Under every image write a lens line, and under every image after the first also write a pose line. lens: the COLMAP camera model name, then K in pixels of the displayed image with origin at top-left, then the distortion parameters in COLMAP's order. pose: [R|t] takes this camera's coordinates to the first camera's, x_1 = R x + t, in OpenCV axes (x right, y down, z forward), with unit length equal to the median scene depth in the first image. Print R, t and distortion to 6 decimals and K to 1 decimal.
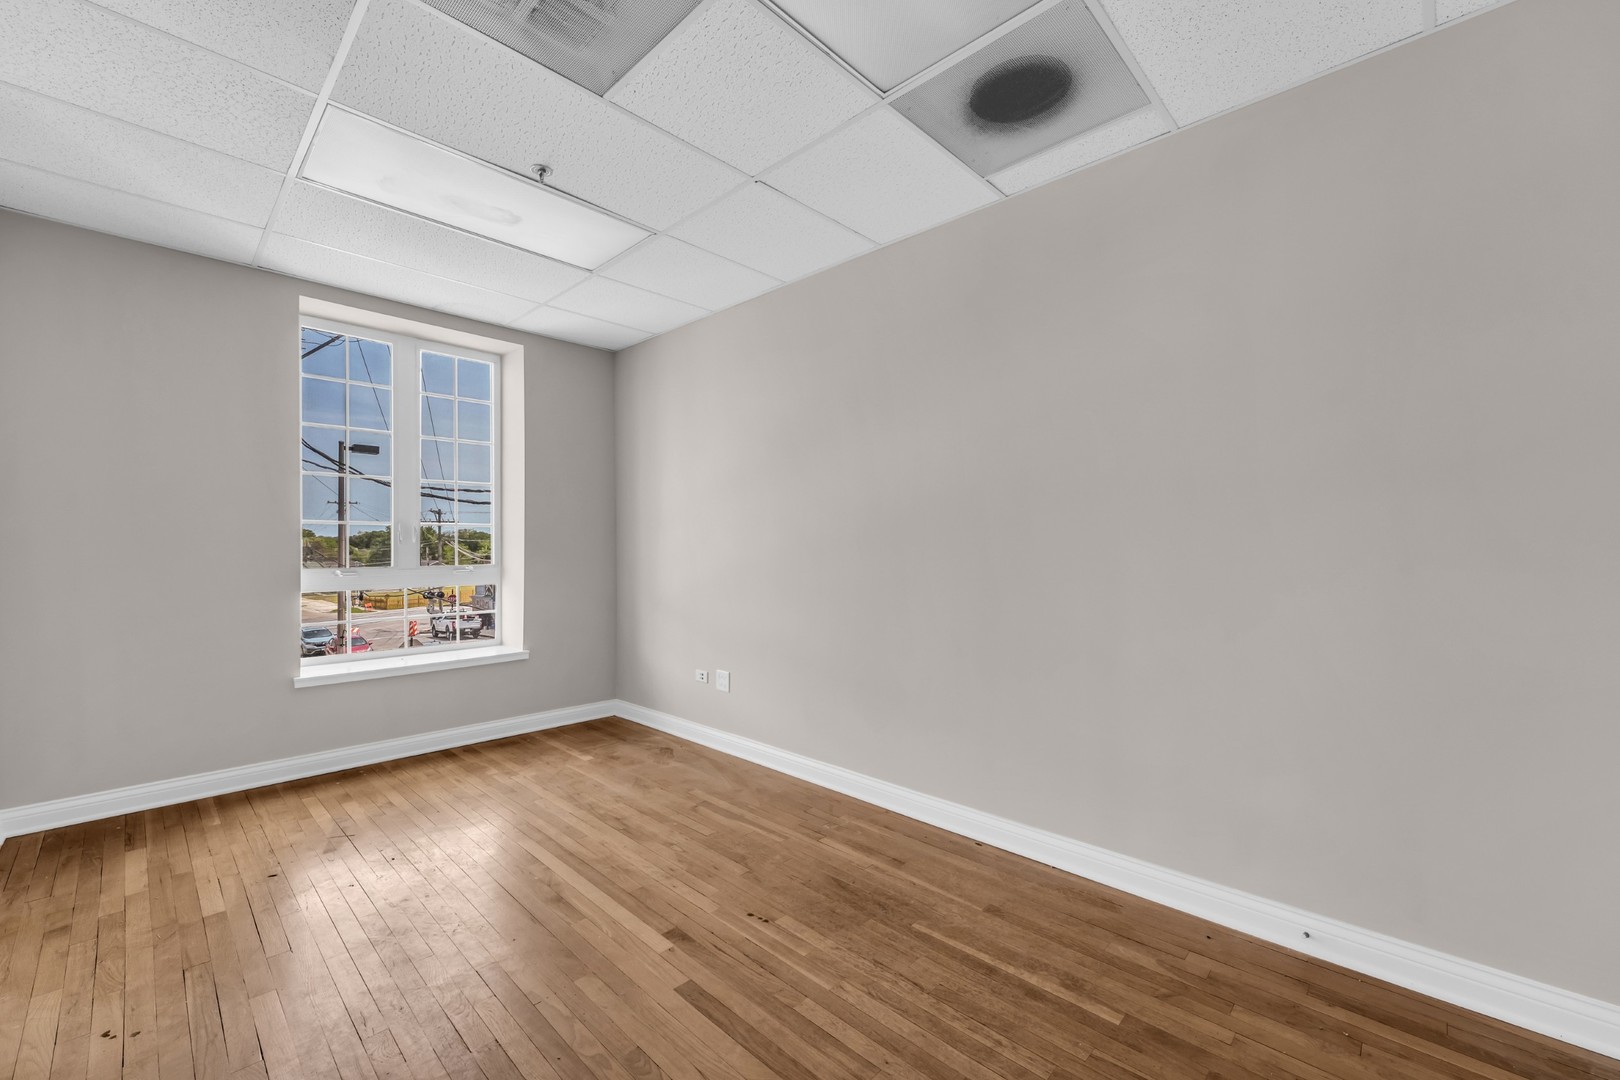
lens RADIAL K [[653.3, 0, 802.9], [0, 653.3, 549.9], [0, 0, 1]] dist [-0.000116, 0.000074]
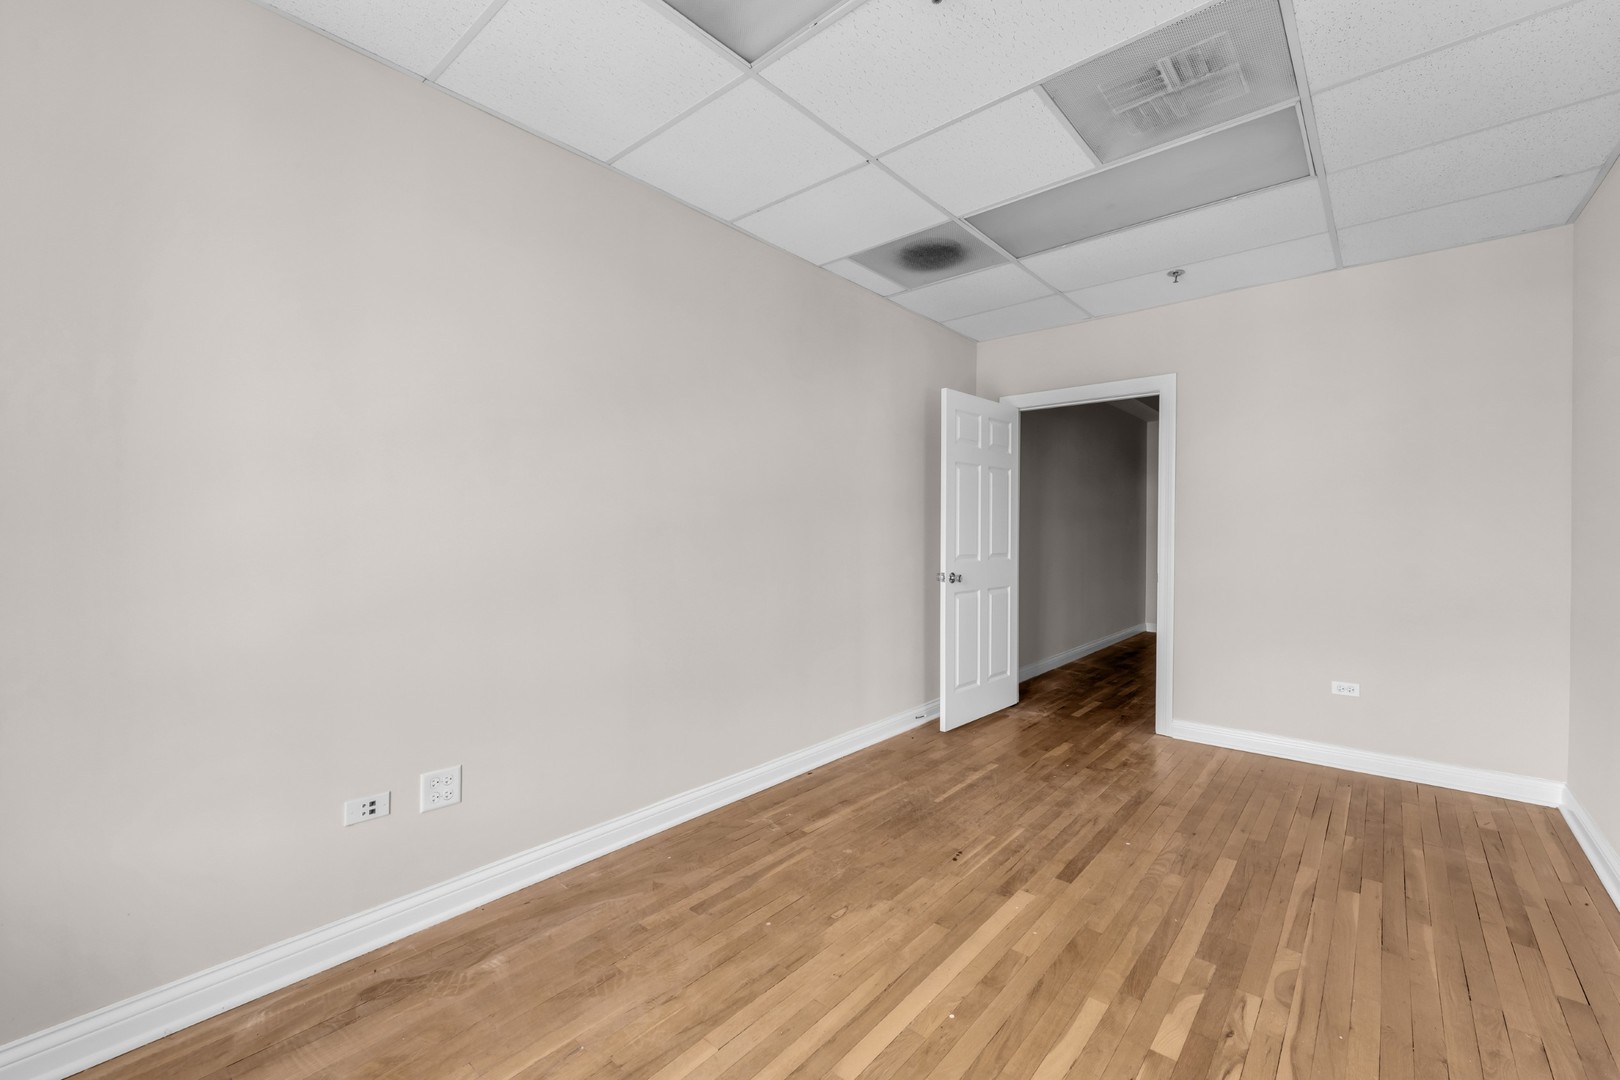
lens RADIAL K [[653.3, 0, 813.3], [0, 653.3, 533.9], [0, 0, 1]] dist [-0.000116, 0.000074]
pose [[-0.044731, -0.002329, 0.998996, -1.019059], [0.007762, 0.999966, 0.002679, -0.008576], [-0.998969, 0.007874, -0.044711, 1.098311]]
